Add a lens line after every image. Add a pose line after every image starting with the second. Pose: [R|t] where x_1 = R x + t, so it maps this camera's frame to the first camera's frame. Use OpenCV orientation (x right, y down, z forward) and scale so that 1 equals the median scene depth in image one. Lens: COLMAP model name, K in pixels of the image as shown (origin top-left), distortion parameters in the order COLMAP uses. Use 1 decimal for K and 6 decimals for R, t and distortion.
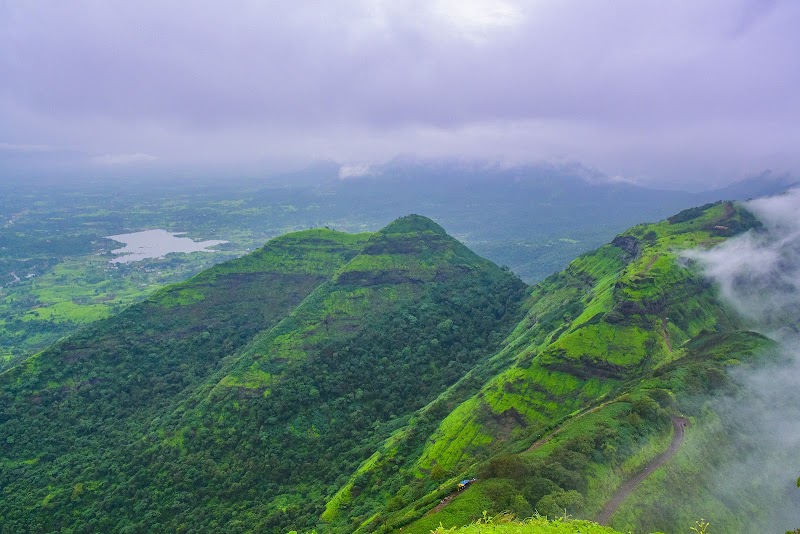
lens RADIAL K [[658.6, 0, 385.5], [0, 658.6, 271.7], [0, 0, 1]] dist [-0.097303, 0.069889]
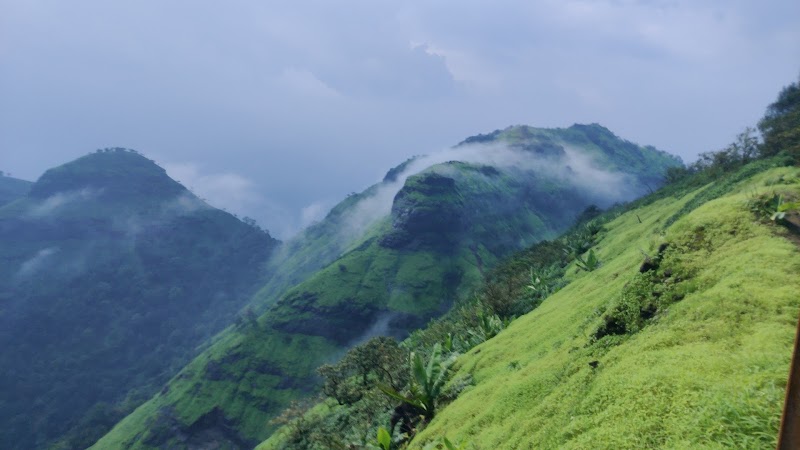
lens RADIAL K [[627.8, 0, 397.8], [0, 627.8, 229.2], [0, 0, 1]] dist [0.057441, -0.067612]
pose [[0.932853, 0.004891, 0.360223, 0.207642], [0.019365, 0.997781, -0.063696, 0.141145], [-0.359735, 0.066395, 0.930689, 0.659333]]
